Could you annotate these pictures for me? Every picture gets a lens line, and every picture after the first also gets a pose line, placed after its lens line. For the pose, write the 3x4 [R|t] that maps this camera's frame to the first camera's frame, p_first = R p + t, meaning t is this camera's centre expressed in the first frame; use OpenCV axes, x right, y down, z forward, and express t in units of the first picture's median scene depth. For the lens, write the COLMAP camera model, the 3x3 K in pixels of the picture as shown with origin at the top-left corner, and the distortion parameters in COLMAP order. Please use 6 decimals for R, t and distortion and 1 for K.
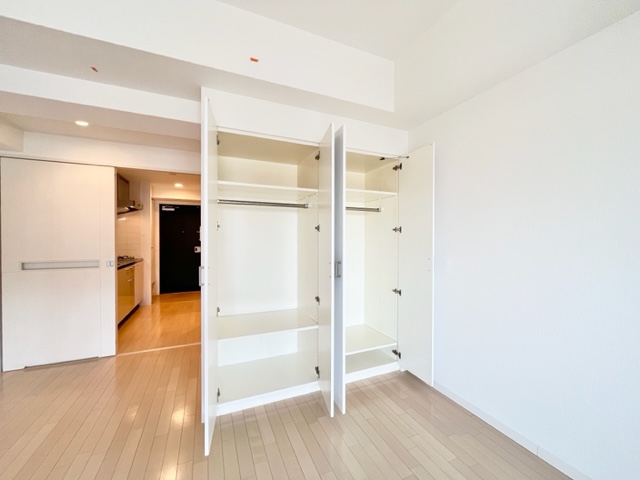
lens RADIAL K [[257.3, 0, 318.9], [0, 257.3, 239.8], [0, 0, 1]] dist [-0.003145, -0.000589]
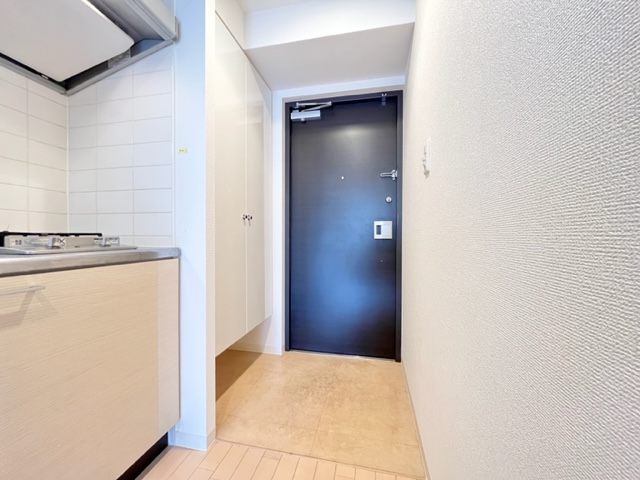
lens RADIAL K [[257.3, 0, 319.6], [0, 257.3, 239.4], [0, 0, 1]] dist [-0.003145, -0.000589]
pose [[0.807567, 0.013067, -0.589631, -0.371960], [-0.010770, 0.999915, 0.007408, 0.052454], [0.589677, 0.000368, 0.807639, 0.749597]]
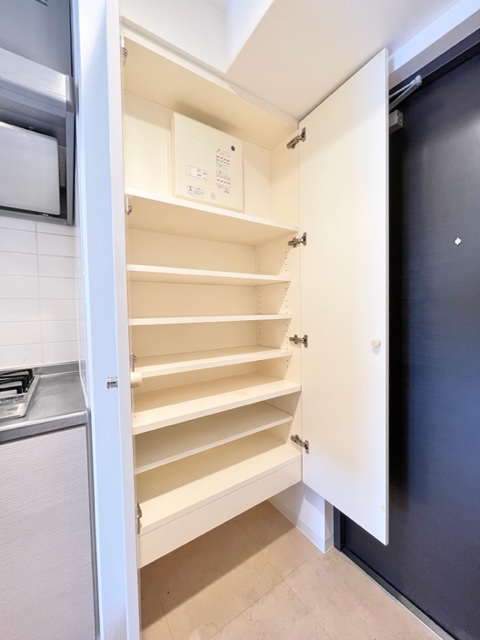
lens RADIAL K [[257.3, 0, 240.5], [0, 257.3, 317.2], [0, 0, 1]] dist [-0.003145, -0.000589]
pose [[0.171328, 0.034000, -0.984627, -0.431734], [0.010919, 0.999277, 0.036406, 0.004373], [0.985154, -0.016988, 0.170833, 0.912698]]
